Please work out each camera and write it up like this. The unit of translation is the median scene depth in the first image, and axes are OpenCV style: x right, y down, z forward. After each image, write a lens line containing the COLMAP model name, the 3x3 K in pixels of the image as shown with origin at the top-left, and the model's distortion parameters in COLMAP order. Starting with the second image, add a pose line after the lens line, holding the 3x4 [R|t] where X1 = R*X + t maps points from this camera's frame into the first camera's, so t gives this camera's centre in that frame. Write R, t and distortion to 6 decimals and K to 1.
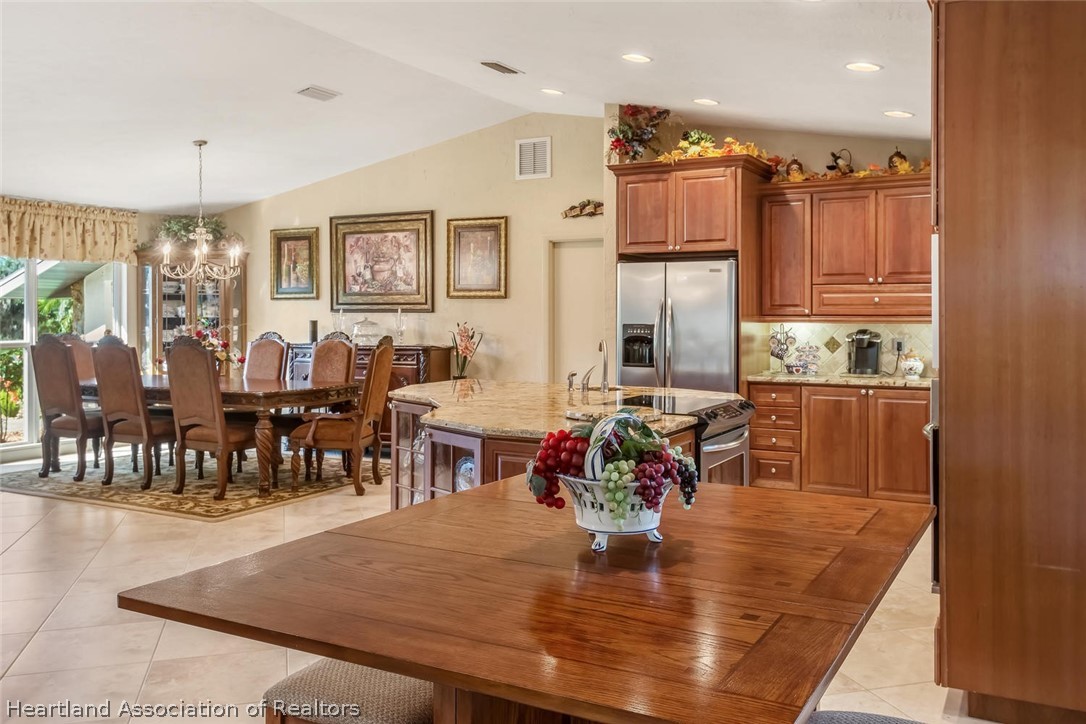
lens RADIAL K [[920.9, 0, 559.8], [0, 920.9, 320.6], [0, 0, 1]] dist [0.008744, 0.003720]
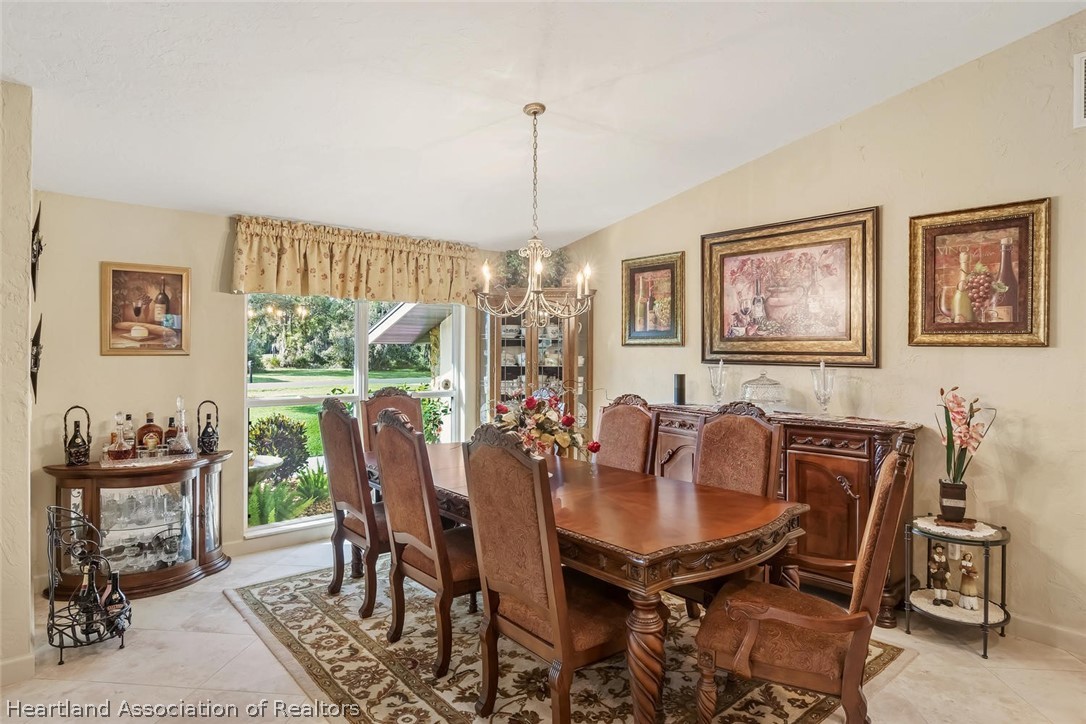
lens RADIAL K [[620.1, 0, 554.4], [0, 620.1, 354.4], [0, 0, 1]] dist [-0.000259, -0.000309]
pose [[0.931611, 0.006459, -0.363398, -0.181286], [-0.006255, 0.999979, 0.001738, -0.016781], [0.363402, 0.000653, 0.931632, 0.499805]]
